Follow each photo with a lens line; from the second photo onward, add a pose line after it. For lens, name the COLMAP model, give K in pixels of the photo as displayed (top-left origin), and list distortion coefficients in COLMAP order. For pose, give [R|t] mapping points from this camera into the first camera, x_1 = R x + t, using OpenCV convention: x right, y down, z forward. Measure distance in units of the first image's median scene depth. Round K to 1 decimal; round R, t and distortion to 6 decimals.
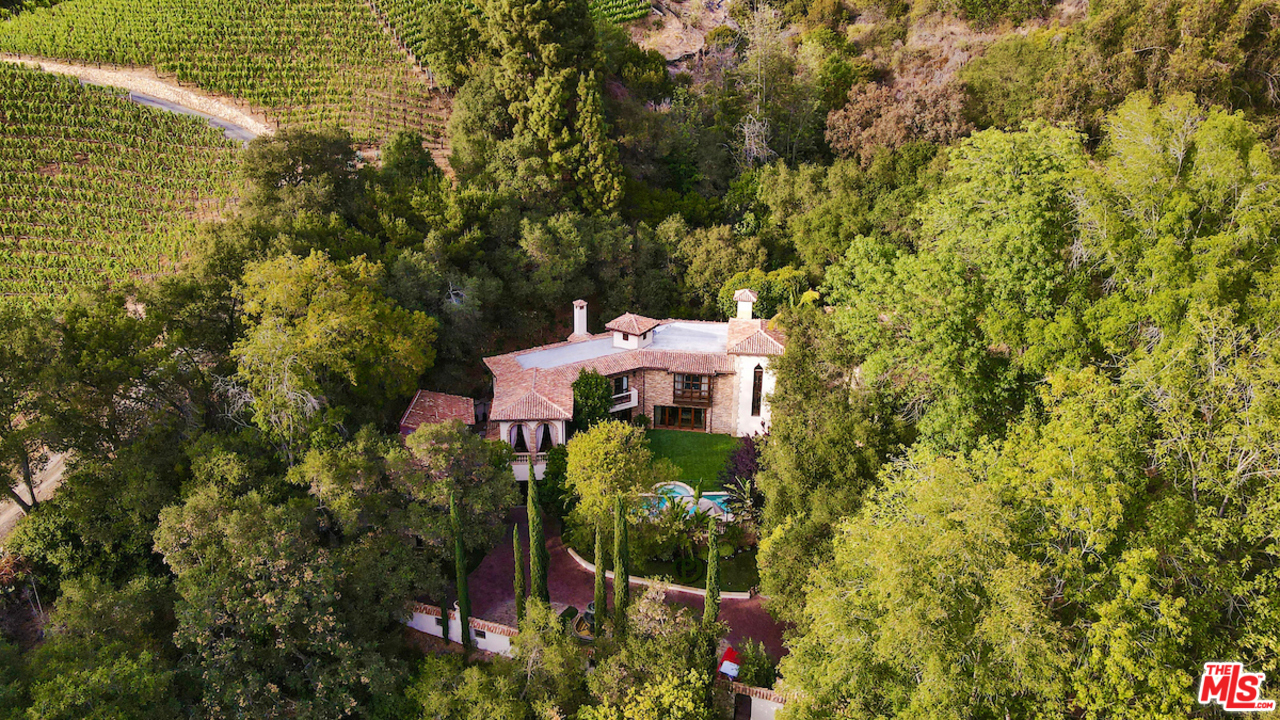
lens RADIAL K [[918.6, 0, 640.0], [0, 918.6, 360.0], [0, 0, 1]] dist [-0.001496, 0.000579]
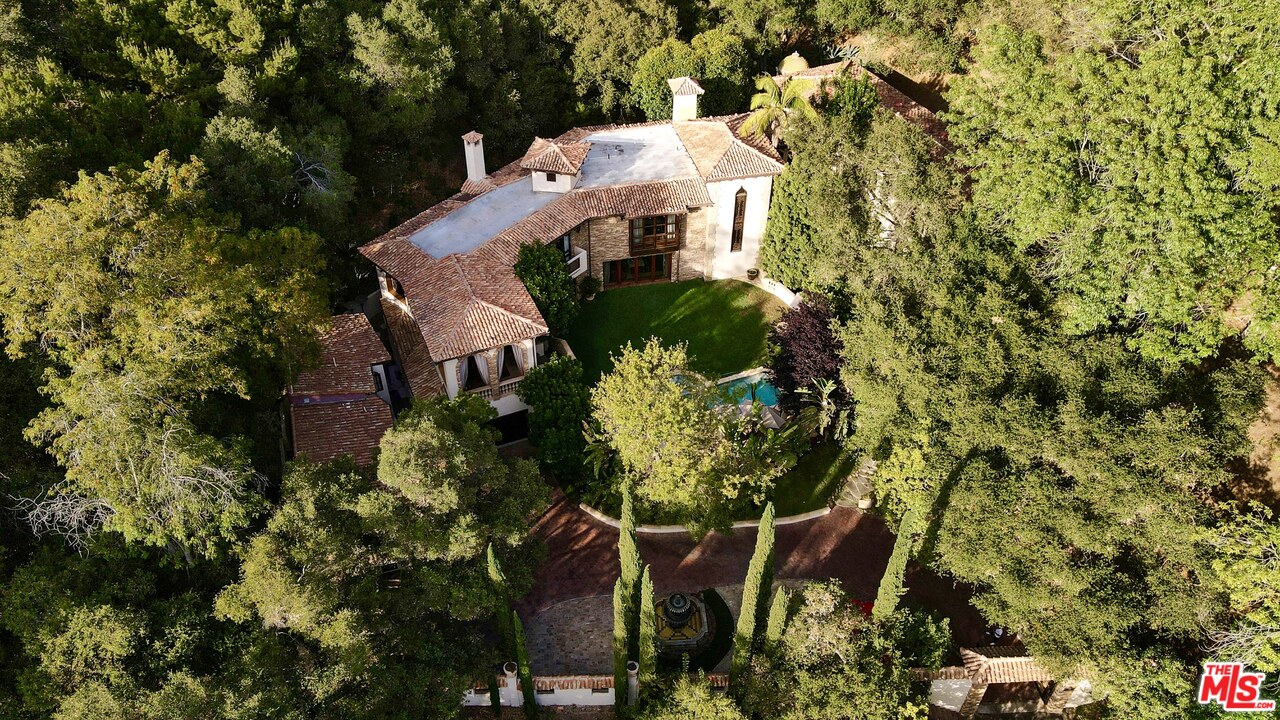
lens RADIAL K [[918.6, 0, 640.0], [0, 918.6, 360.0], [0, 0, 1]] dist [-0.001496, 0.000579]
pose [[0.938495, -0.229506, 0.257982, -0.166917], [0.138612, 0.934704, 0.327285, -0.115711], [-0.316251, -0.271396, 0.909027, 0.296411]]
